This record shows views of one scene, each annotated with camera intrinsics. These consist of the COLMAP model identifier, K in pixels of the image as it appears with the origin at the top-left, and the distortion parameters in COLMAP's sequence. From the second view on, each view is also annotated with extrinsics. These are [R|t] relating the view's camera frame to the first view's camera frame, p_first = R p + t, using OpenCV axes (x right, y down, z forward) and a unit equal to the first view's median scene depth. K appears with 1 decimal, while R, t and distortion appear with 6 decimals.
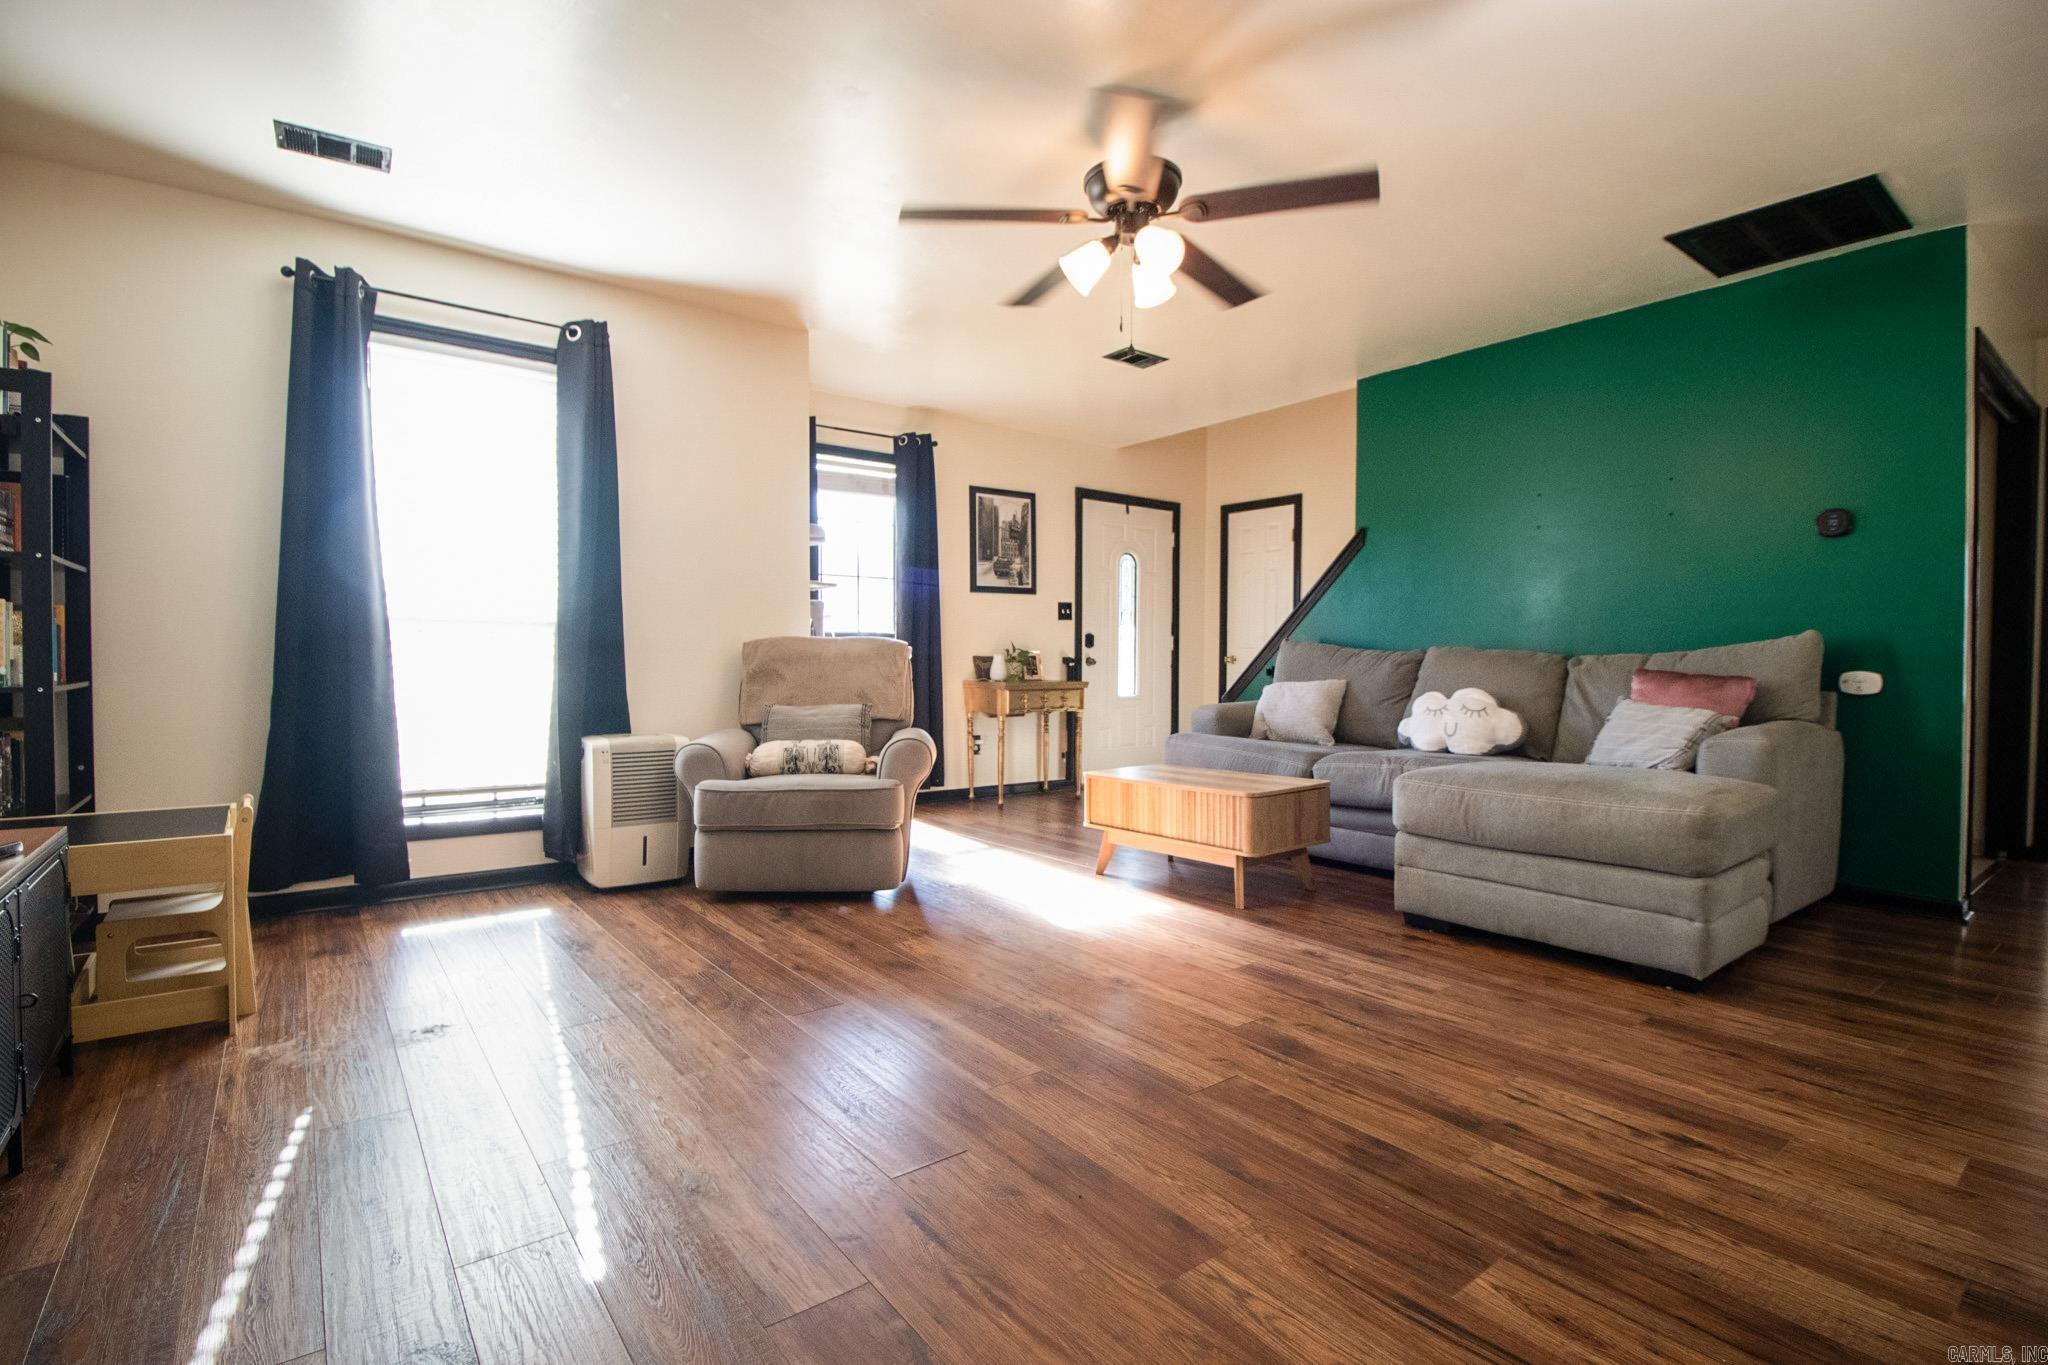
lens RADIAL K [[949.7, 0, 1024.0], [0, 949.7, 682.5], [0, 0, 1]] dist [0.004240, -0.013798]
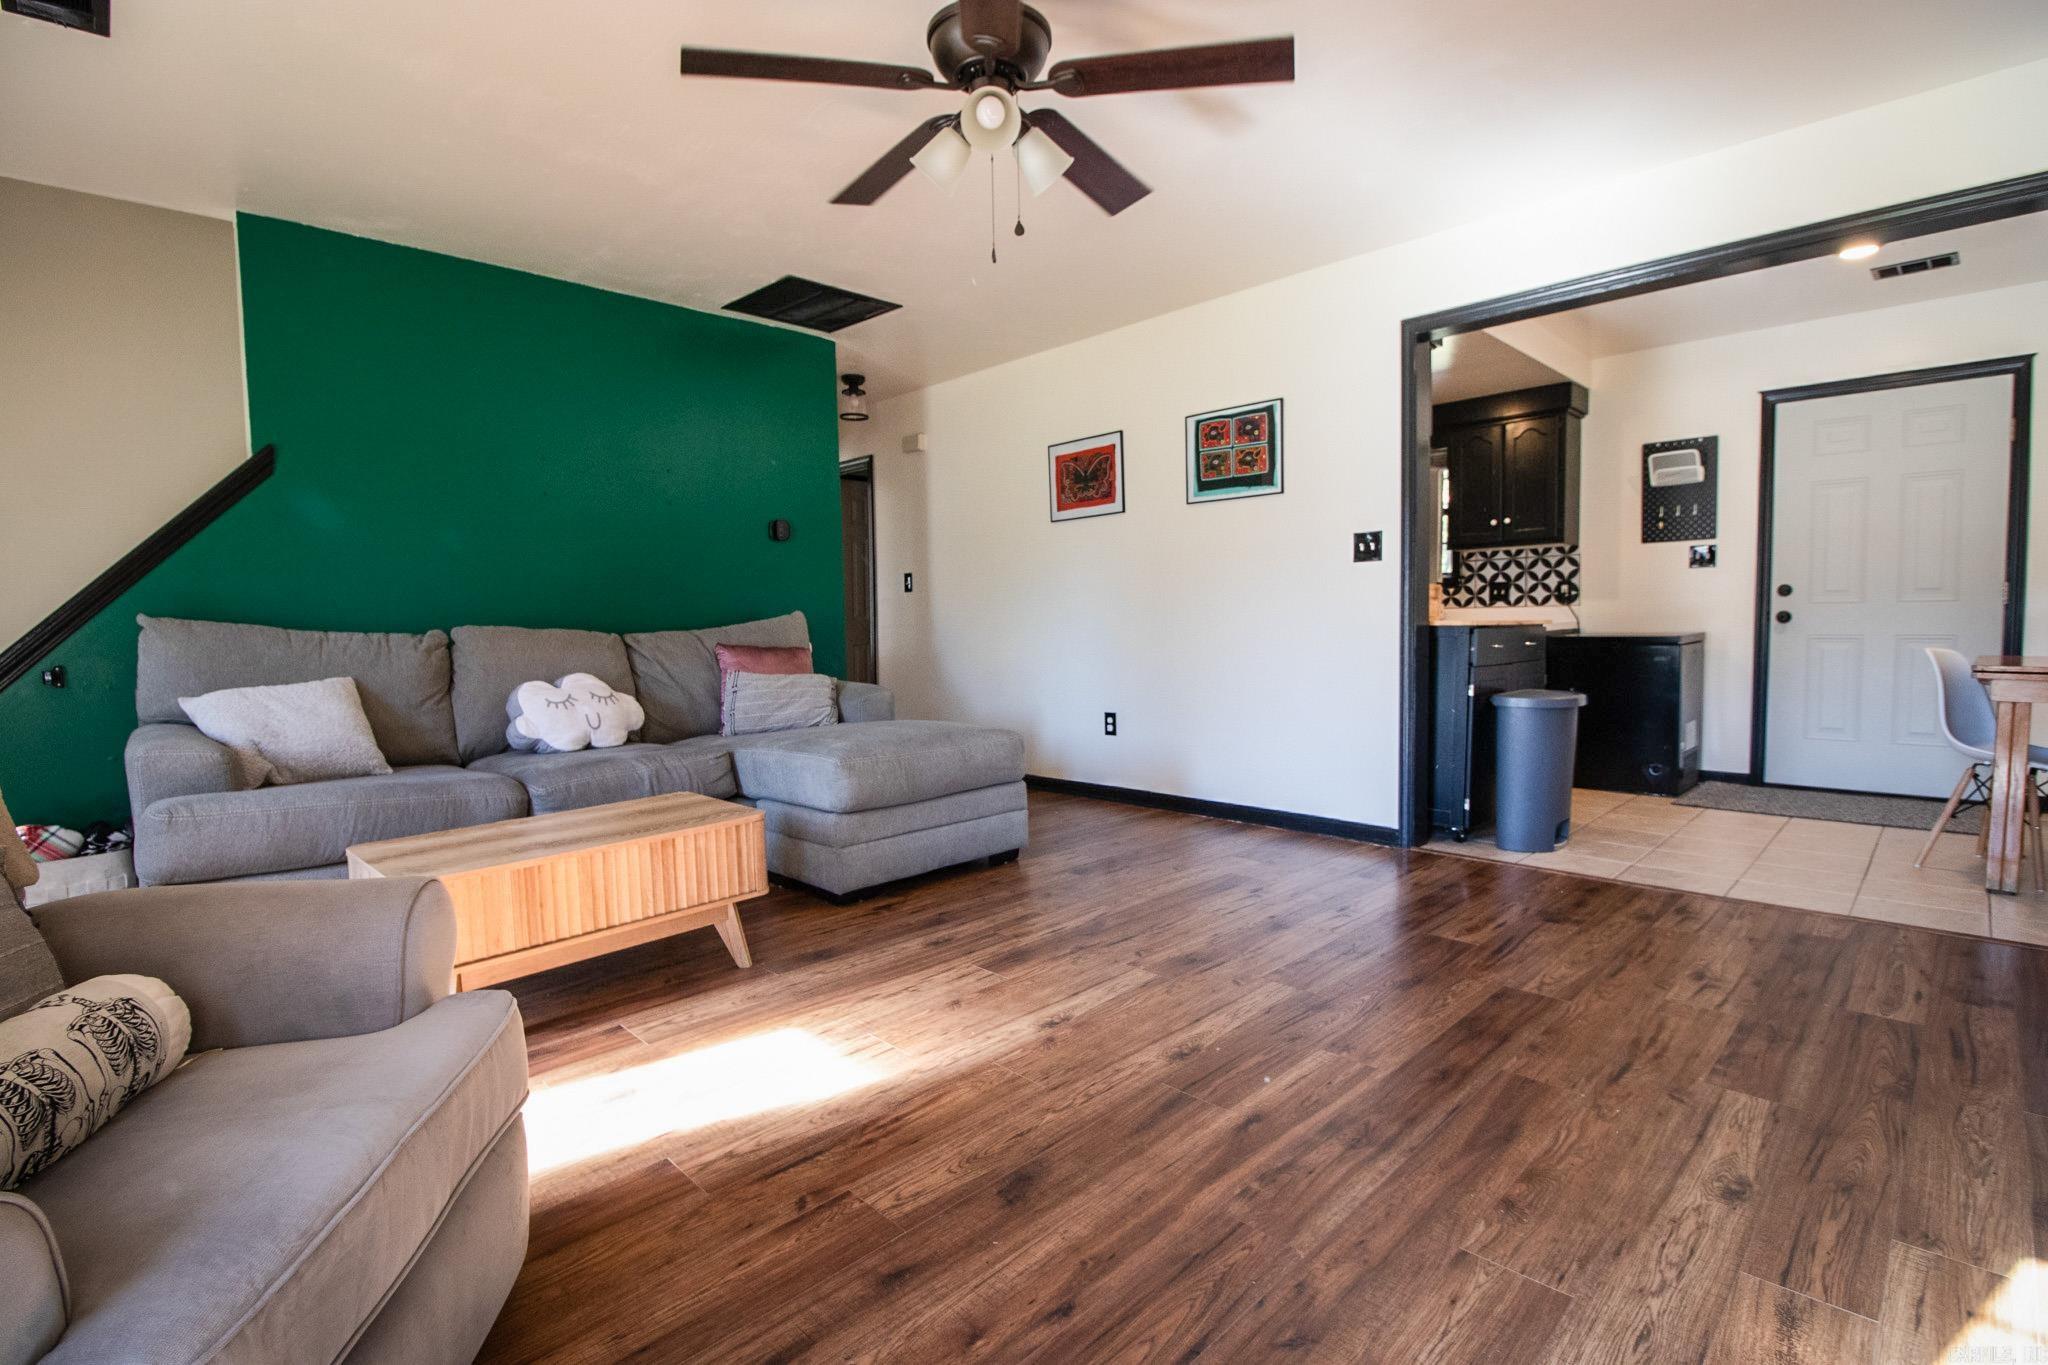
lens RADIAL K [[951.4, 0, 1034.3], [0, 951.4, 681.2], [0, 0, 1]] dist [0.001142, -0.011801]
pose [[-0.125808, -0.068443, 0.989691, -0.723178], [0.041058, 0.996403, 0.074126, -0.055360], [-0.991205, 0.049960, -0.122545, 1.108974]]
